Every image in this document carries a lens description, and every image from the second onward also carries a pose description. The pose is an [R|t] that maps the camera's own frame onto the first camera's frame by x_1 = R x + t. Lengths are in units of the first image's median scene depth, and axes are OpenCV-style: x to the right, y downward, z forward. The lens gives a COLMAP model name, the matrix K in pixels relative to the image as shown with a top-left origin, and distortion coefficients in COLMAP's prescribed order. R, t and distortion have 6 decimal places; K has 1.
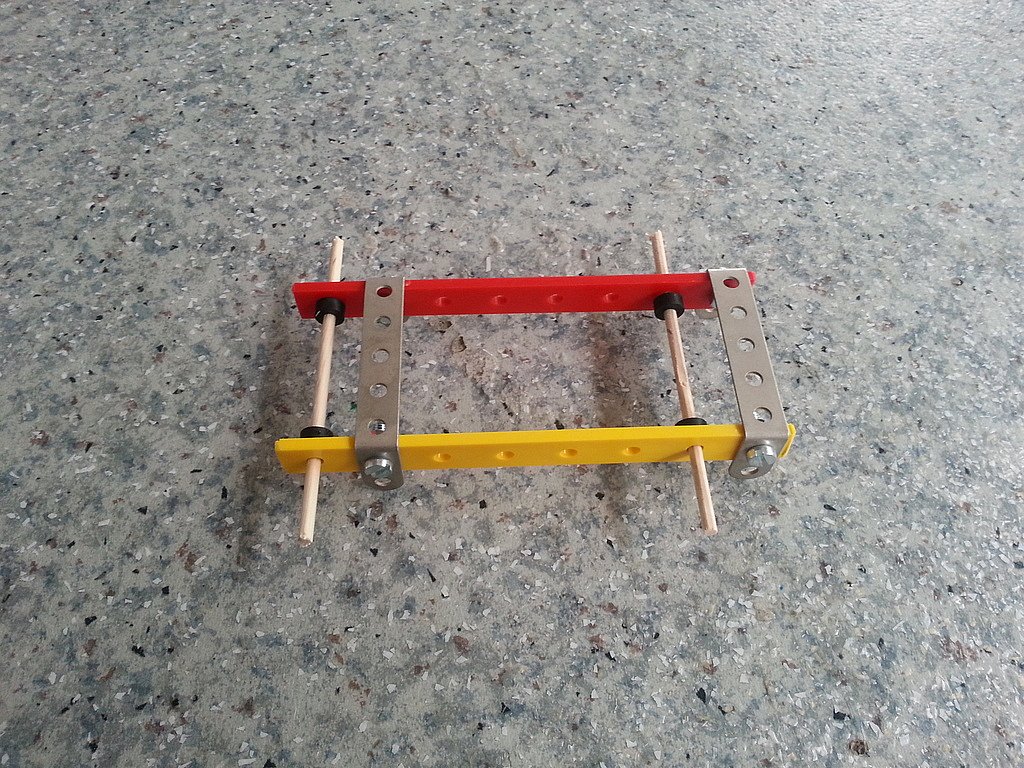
lens RADIAL K [[848.4, 0, 494.1], [0, 848.4, 377.5], [0, 0, 1]] dist [0.113092, -0.247163]
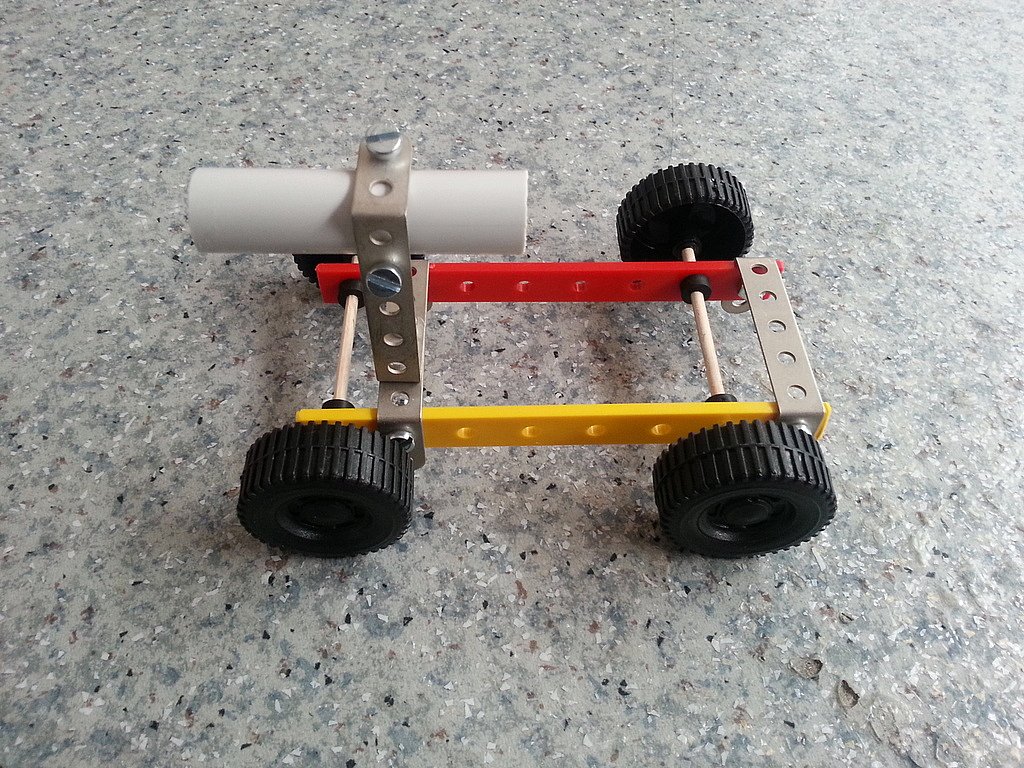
lens RADIAL K [[848.4, 0, 489.7], [0, 848.4, 373.6], [0, 0, 1]] dist [0.113092, -0.247163]
pose [[0.975967, -0.174265, 0.130843, -0.346782], [0.186041, 0.978957, -0.083859, -0.270187], [-0.113476, 0.106185, 0.987850, 0.239509]]
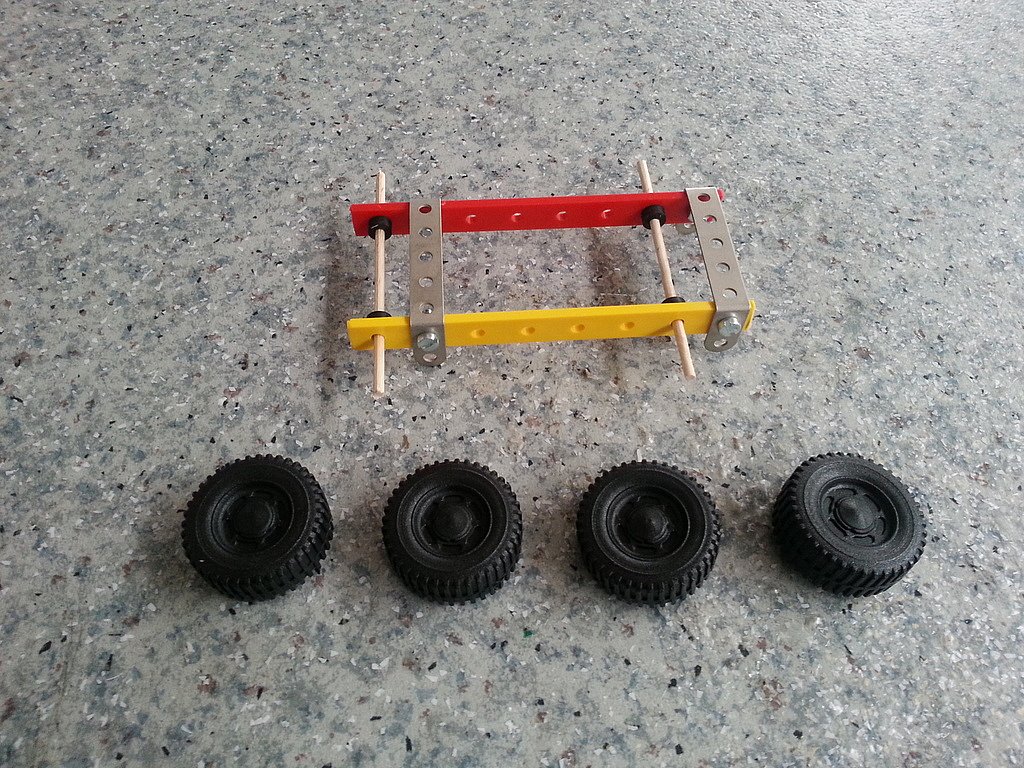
lens RADIAL K [[848.4, 0, 489.8], [0, 848.4, 372.4], [0, 0, 1]] dist [0.113092, -0.247163]
pose [[0.999523, -0.025116, 0.017964, -0.182415], [0.025334, 0.999607, -0.012041, -0.211017], [-0.017654, 0.012490, 0.999766, 0.026077]]
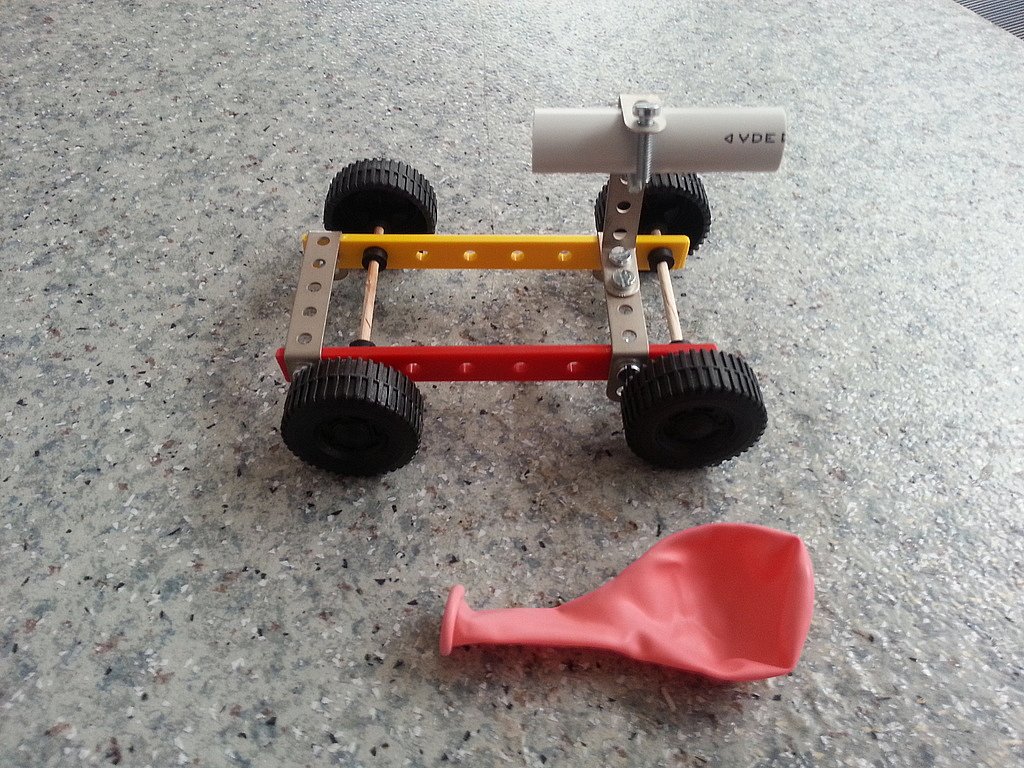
lens RADIAL K [[848.4, 0, 493.3], [0, 848.4, 369.2], [0, 0, 1]] dist [0.113092, -0.247163]
pose [[0.922687, -0.296208, 0.246800, -0.240984], [0.325970, 0.941174, -0.089078, -0.373060], [-0.205897, 0.162640, 0.964964, 0.225307]]
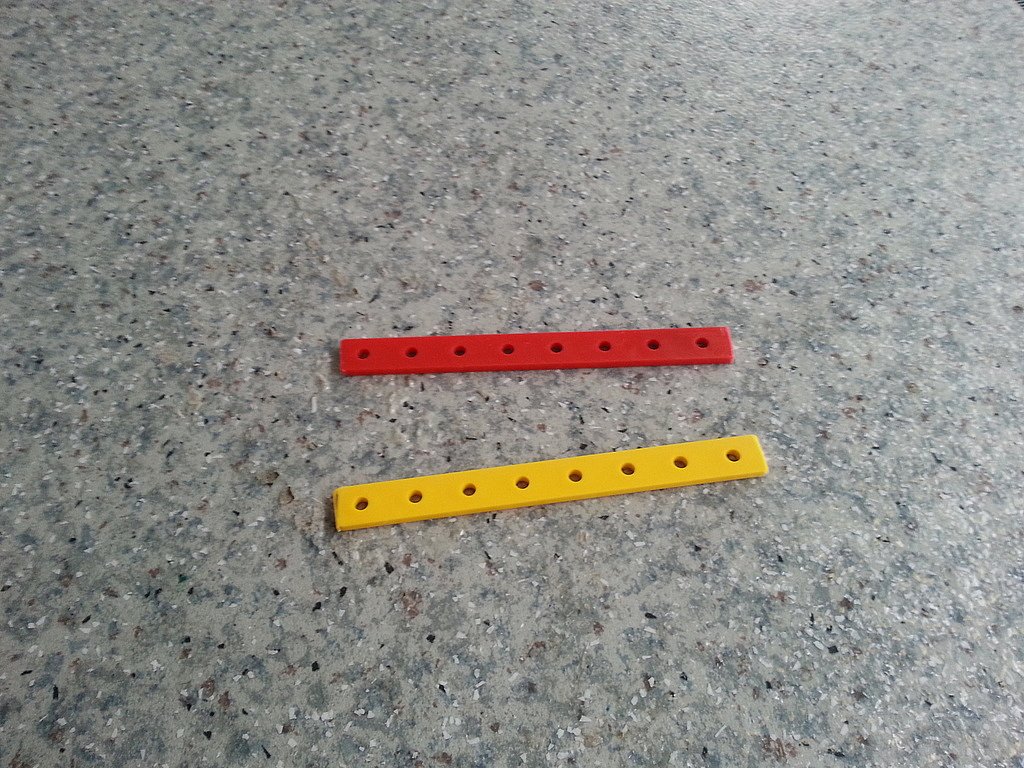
lens RADIAL K [[848.4, 0, 498.5], [0, 848.4, 376.5], [0, 0, 1]] dist [0.113092, -0.247163]
pose [[0.989257, -0.135656, 0.054472, 0.151071], [0.136829, 0.990424, -0.018401, -0.111127], [-0.051454, 0.025656, 0.998346, -0.024097]]
